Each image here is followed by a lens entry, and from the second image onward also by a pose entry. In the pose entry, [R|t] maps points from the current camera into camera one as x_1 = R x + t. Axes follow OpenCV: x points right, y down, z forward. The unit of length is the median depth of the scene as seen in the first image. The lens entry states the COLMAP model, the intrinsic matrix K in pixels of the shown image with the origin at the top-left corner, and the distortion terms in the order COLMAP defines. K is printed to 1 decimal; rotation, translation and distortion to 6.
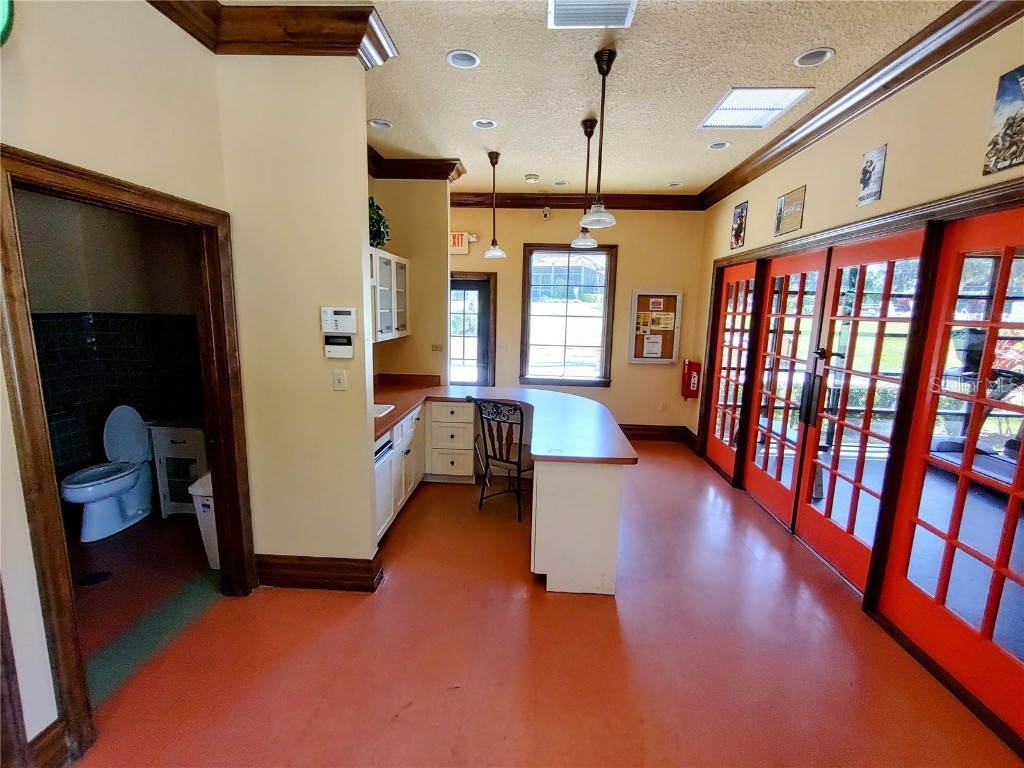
lens RADIAL K [[467.6, 0, 513.0], [0, 467.6, 384.4], [0, 0, 1]] dist [0.000425, -0.000945]
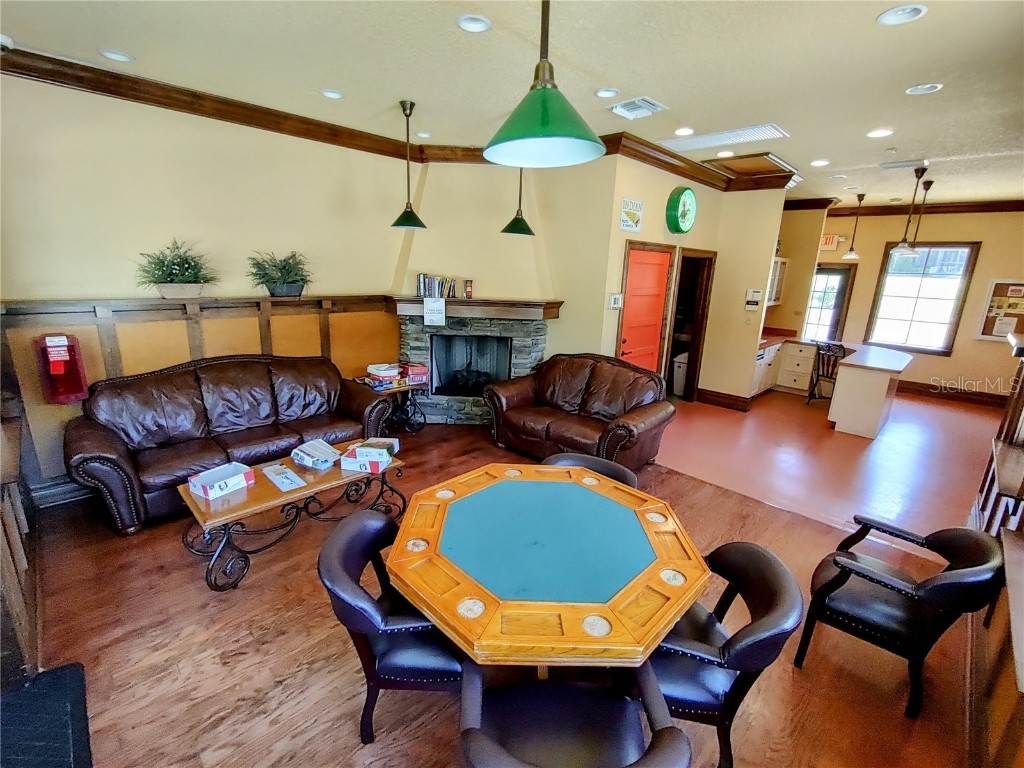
lens RADIAL K [[467.6, 0, 514.8], [0, 467.6, 383.4], [0, 0, 1]] dist [0.000425, -0.000945]
pose [[0.758472, 0.168766, -0.629475, 0.137045], [-0.127135, 0.985647, 0.111069, 0.095141], [0.639185, -0.004214, 0.769041, -0.779307]]
